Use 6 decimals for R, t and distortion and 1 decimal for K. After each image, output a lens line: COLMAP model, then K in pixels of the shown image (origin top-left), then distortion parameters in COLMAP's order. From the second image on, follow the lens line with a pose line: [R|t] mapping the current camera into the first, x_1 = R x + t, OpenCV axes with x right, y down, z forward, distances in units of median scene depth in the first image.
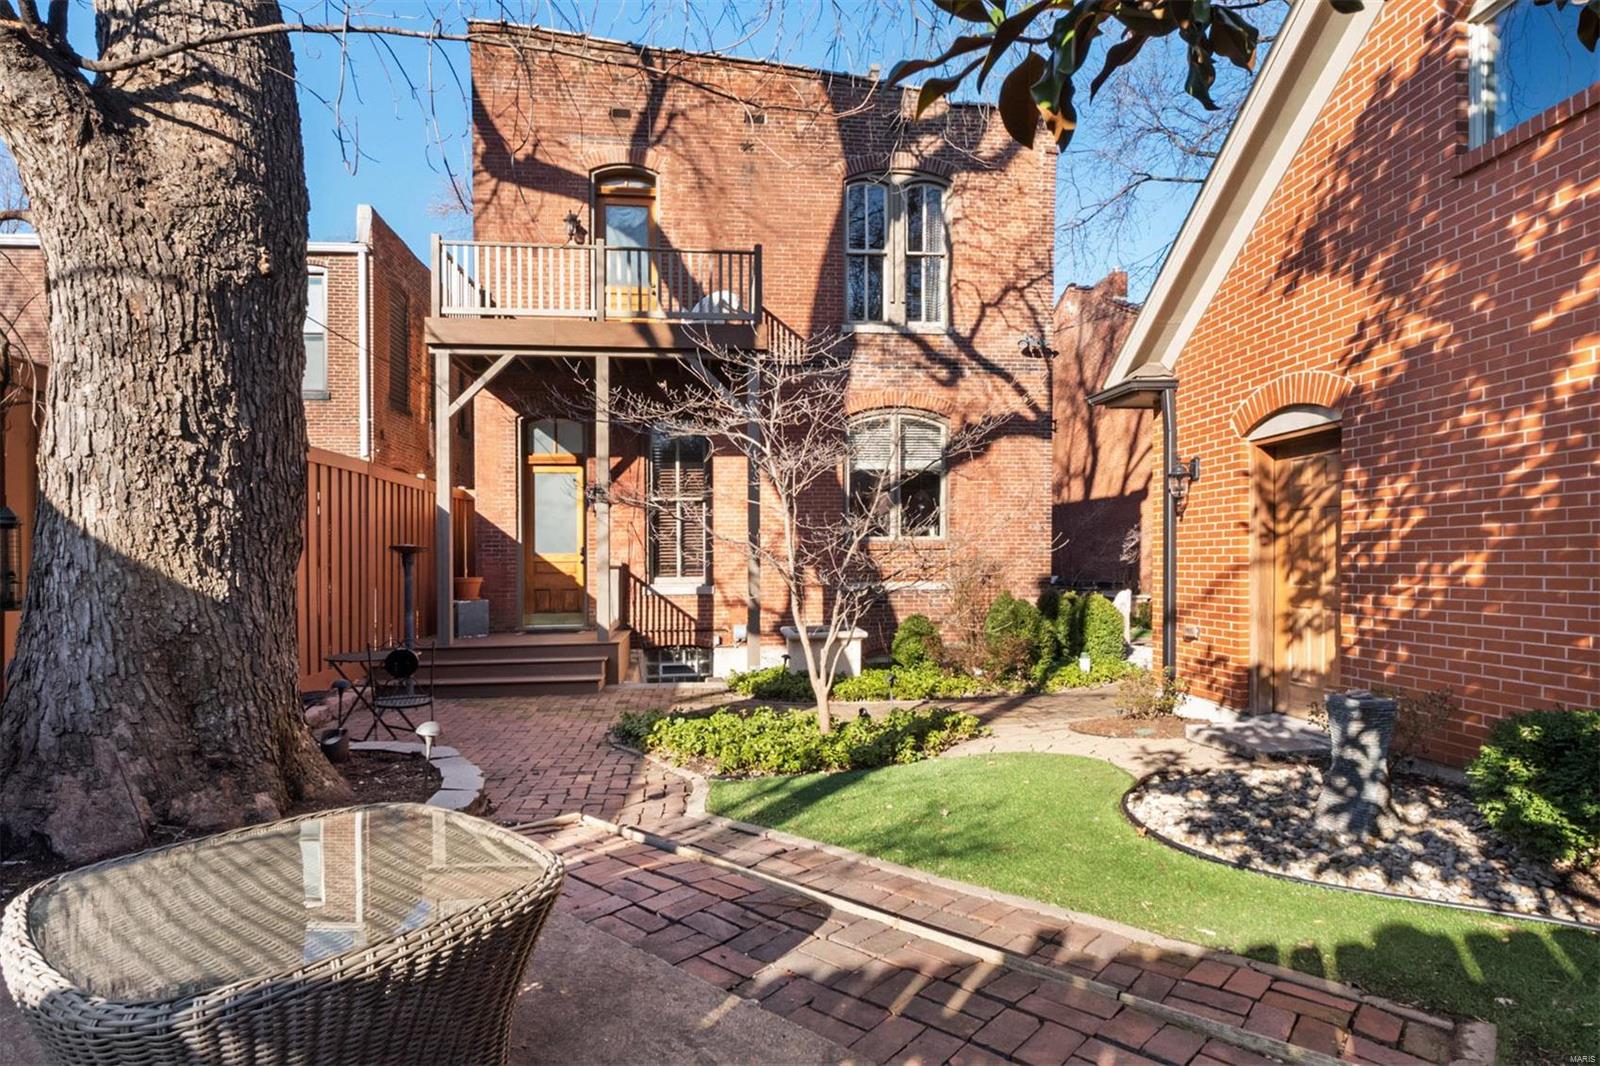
lens RADIAL K [[784.8, 0, 800.9], [0, 784.8, 545.0], [0, 0, 1]] dist [0.005424, -0.005063]
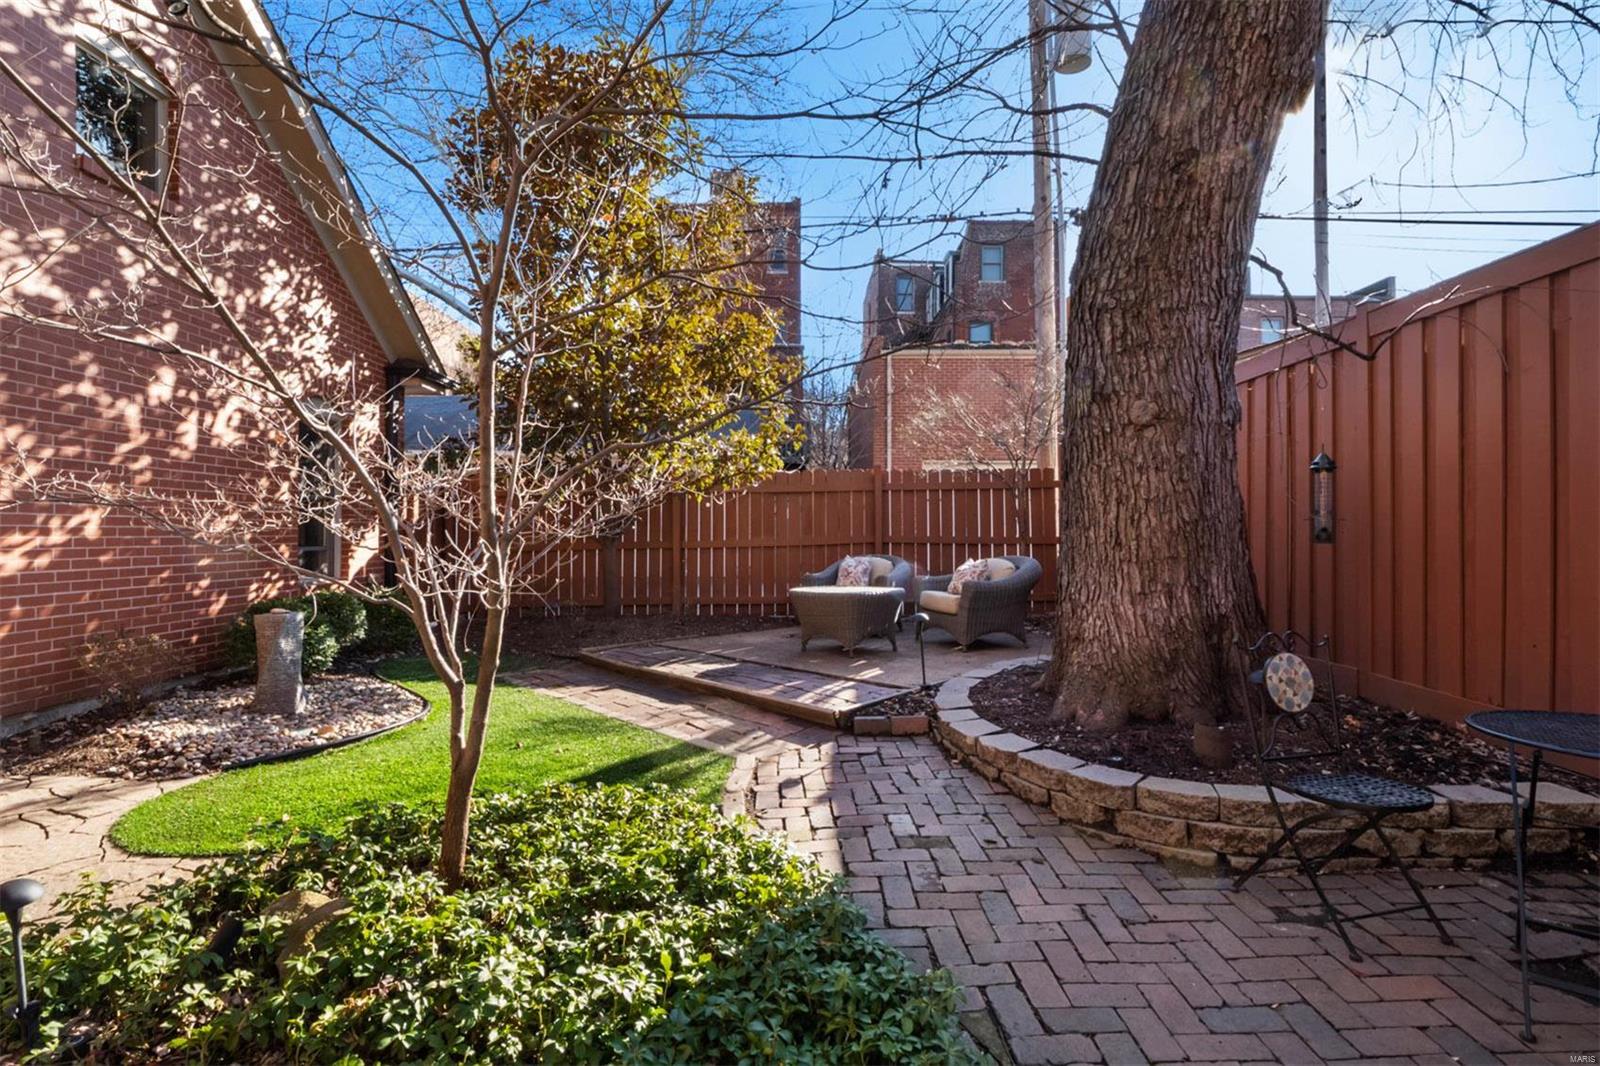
lens RADIAL K [[735.9, 0, 801.2], [0, 735.9, 530.2], [0, 0, 1]] dist [-0.000080, -0.000004]
pose [[-0.992044, 0.005092, 0.125788, -0.339325], [0.002282, 0.999745, -0.022470, 0.073087], [-0.125870, -0.022004, -0.991803, 2.050272]]
